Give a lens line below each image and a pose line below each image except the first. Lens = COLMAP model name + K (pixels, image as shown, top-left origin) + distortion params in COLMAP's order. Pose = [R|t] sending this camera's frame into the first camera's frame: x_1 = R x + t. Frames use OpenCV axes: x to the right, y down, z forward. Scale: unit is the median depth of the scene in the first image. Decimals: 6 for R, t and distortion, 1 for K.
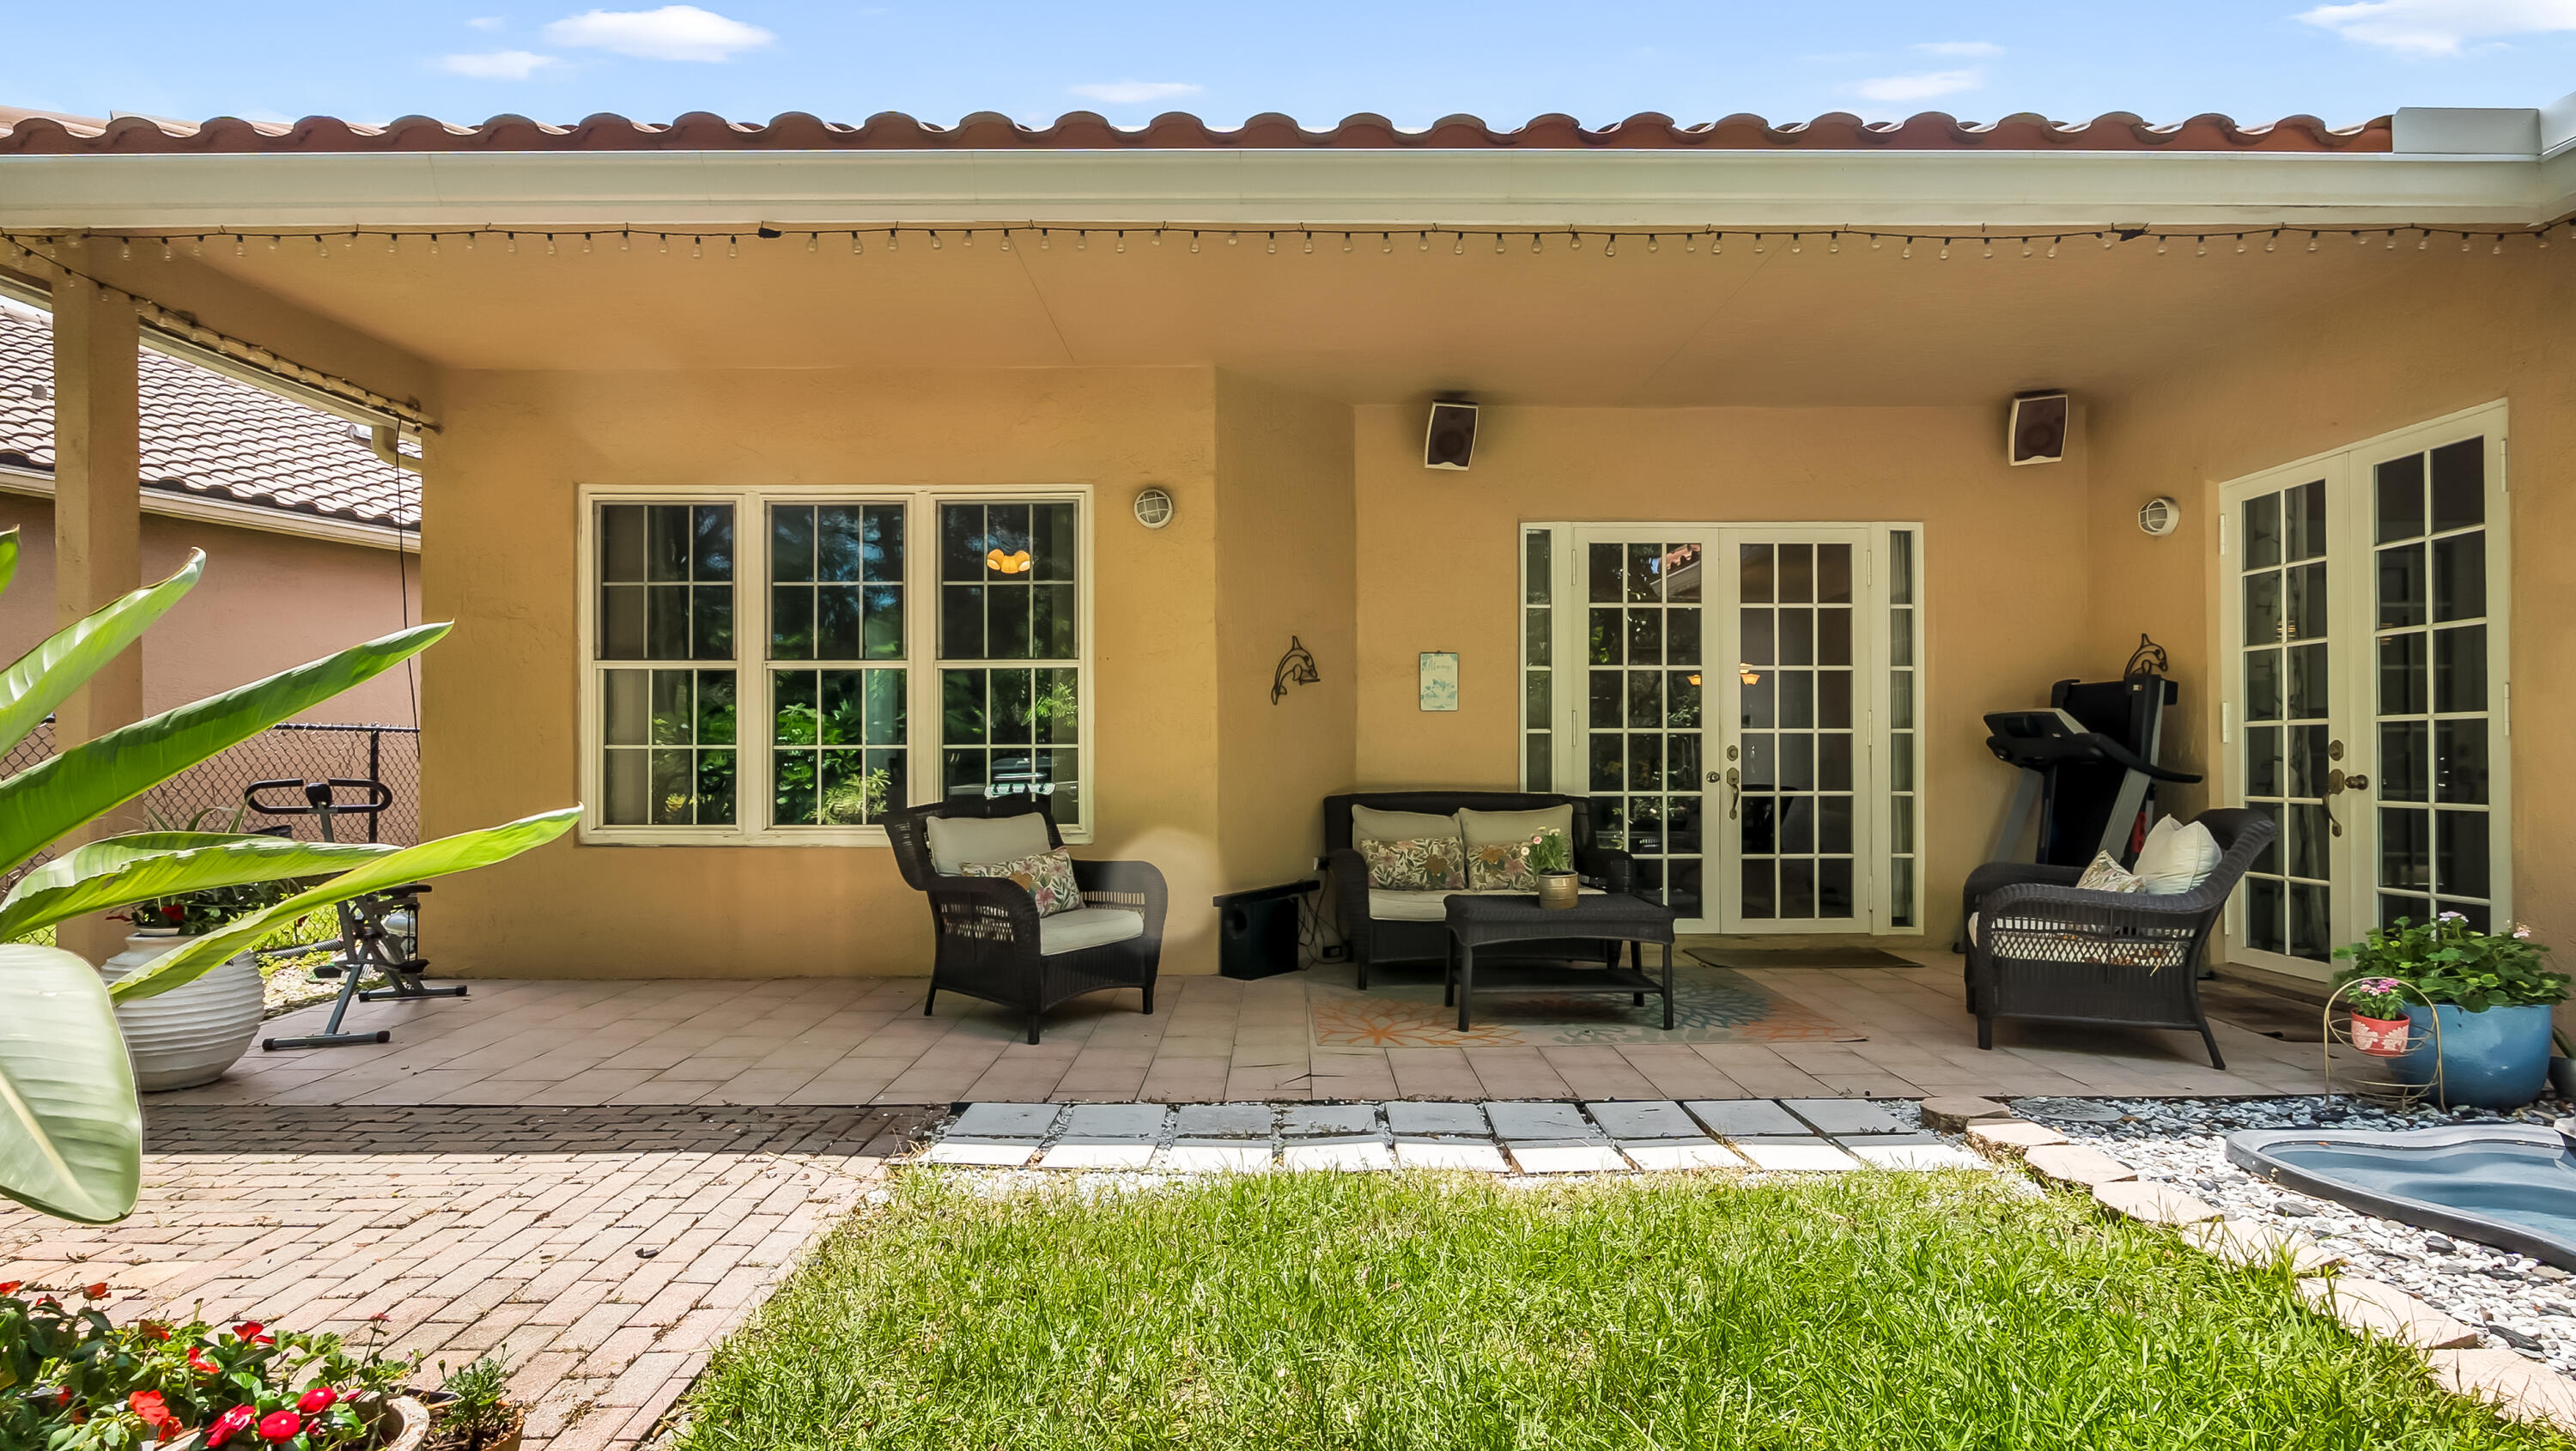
lens RADIAL K [[1244.6, 0, 1291.6], [0, 1244.6, 713.7], [0, 0, 1]] dist [-0.005253, -0.000100]
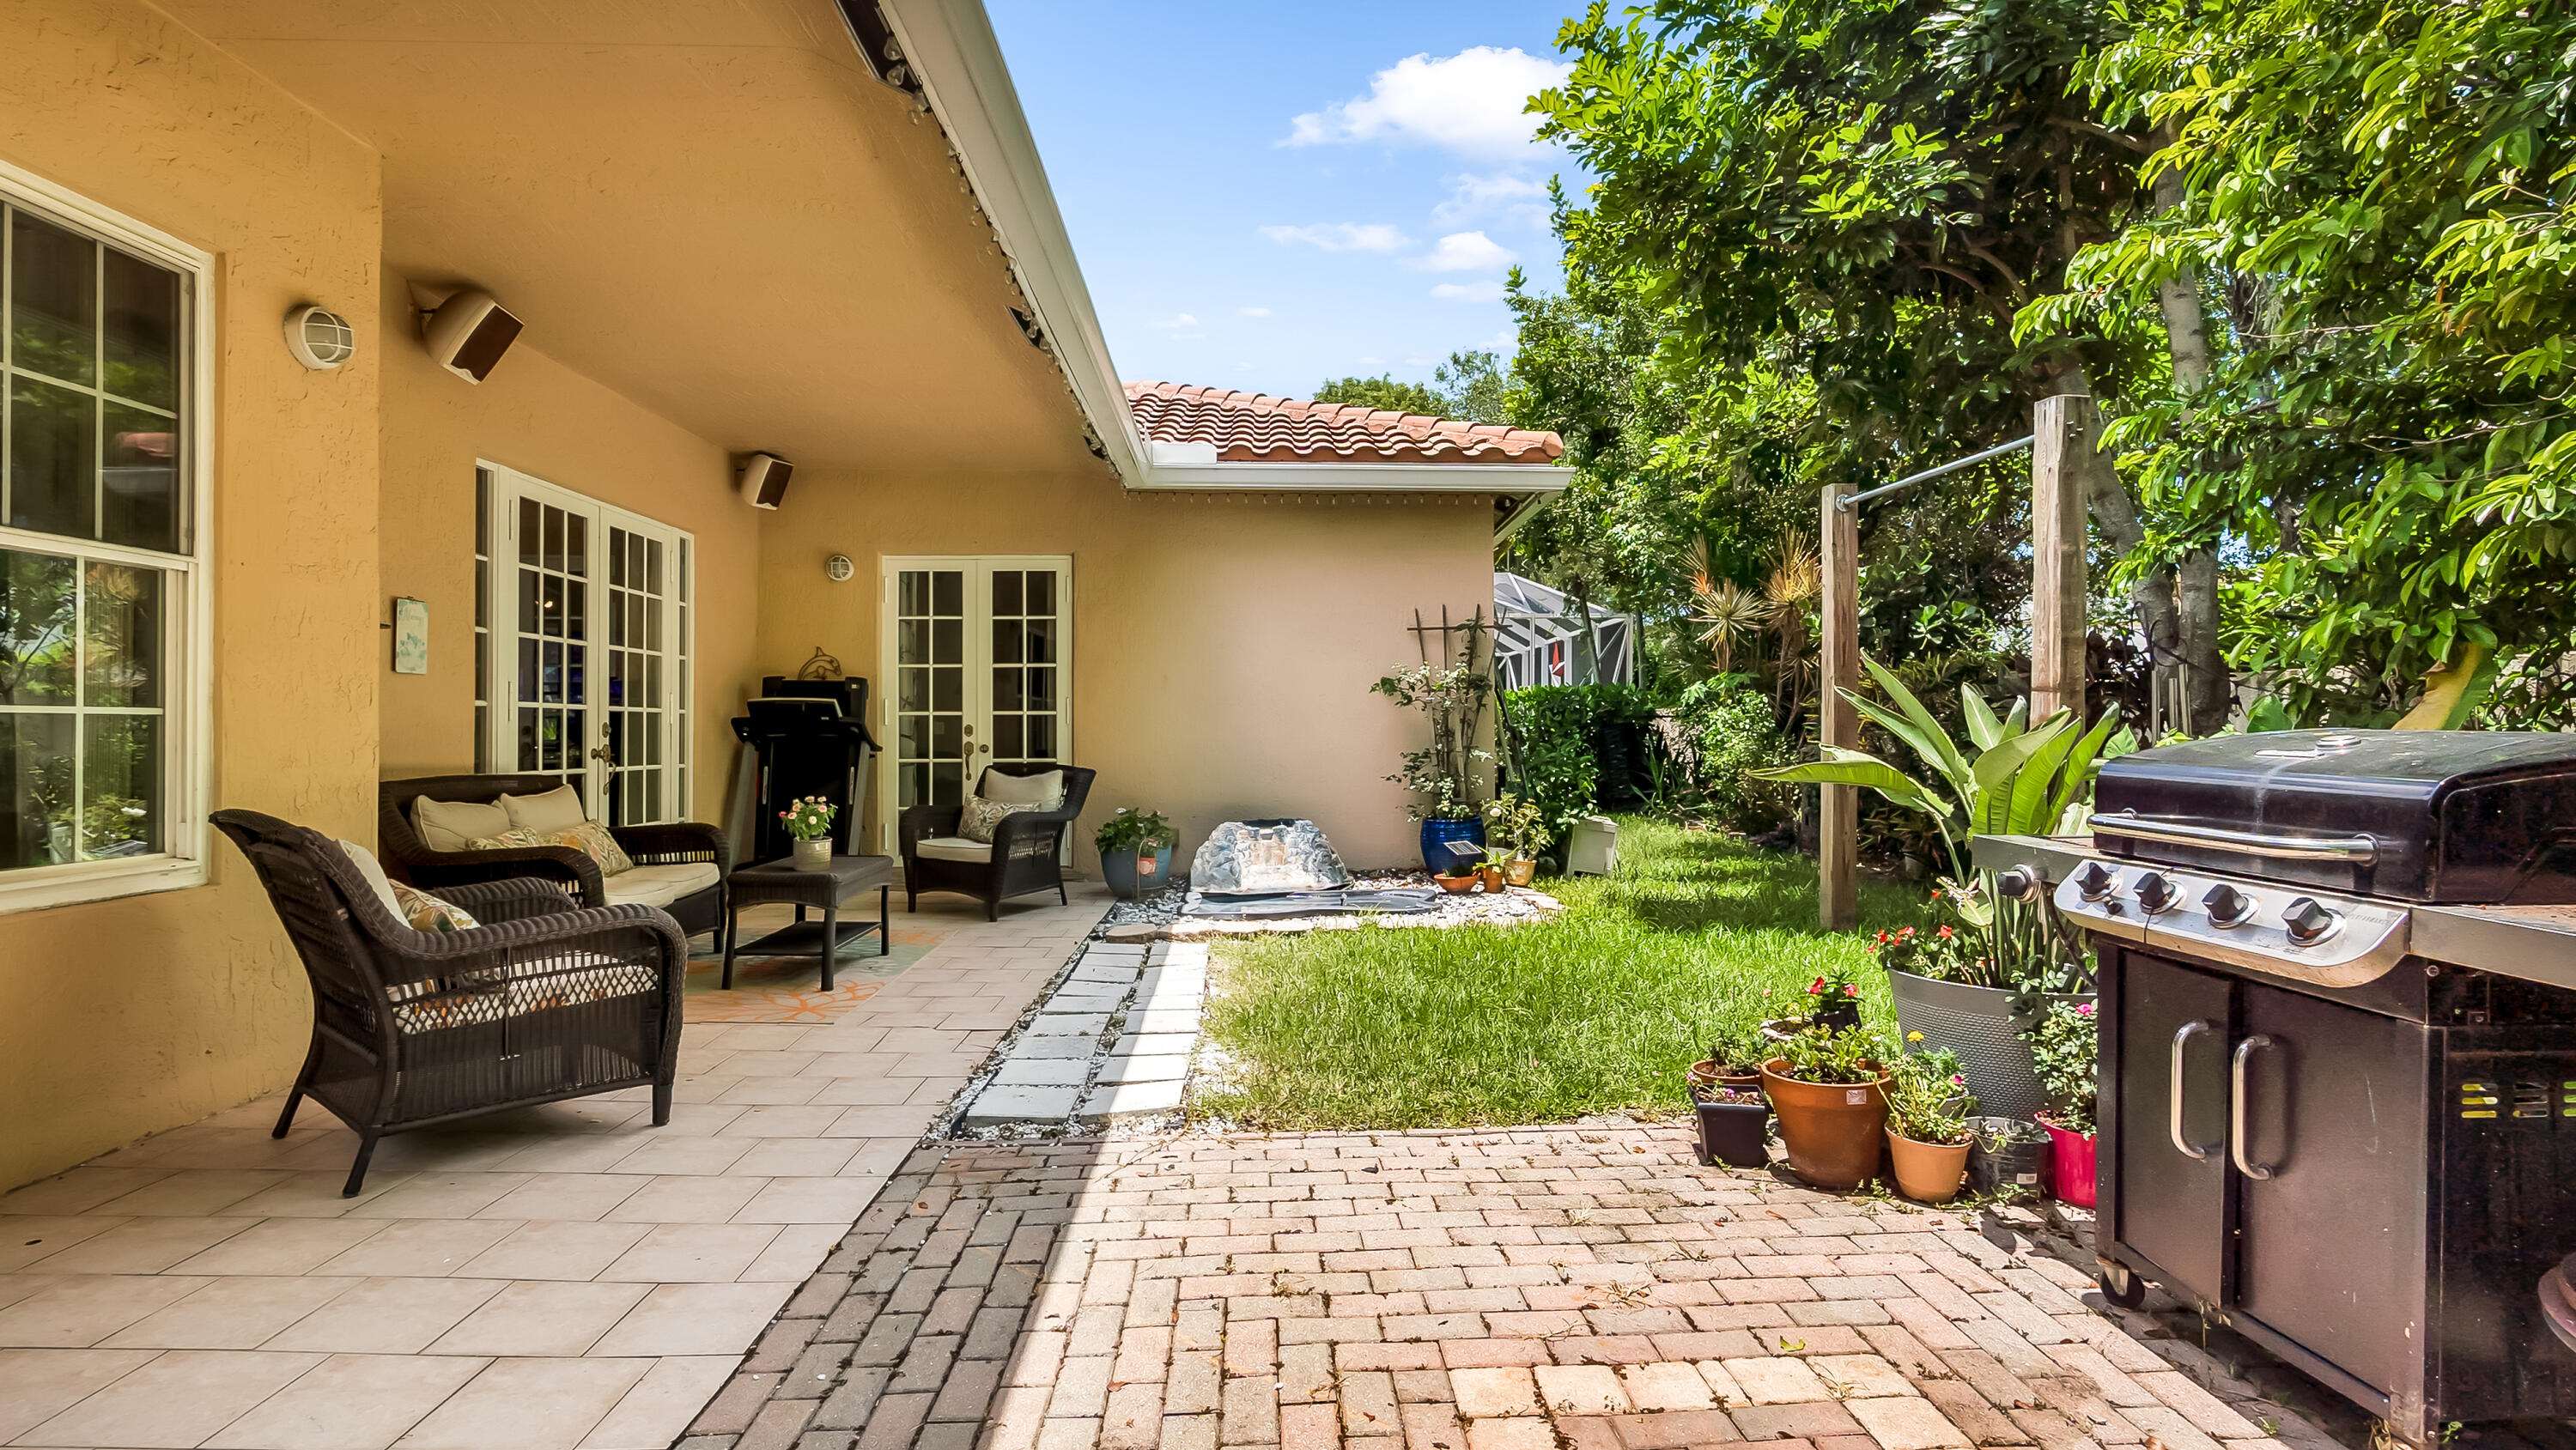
lens RADIAL K [[1244.6, 0, 1291.6], [0, 1244.6, 713.2], [0, 0, 1]] dist [-0.005253, -0.000100]
pose [[-0.054408, 0.019186, 0.998334, -0.757191], [-0.034561, 0.999180, -0.021086, 0.022096], [-0.997920, -0.035651, -0.053701, 0.530885]]
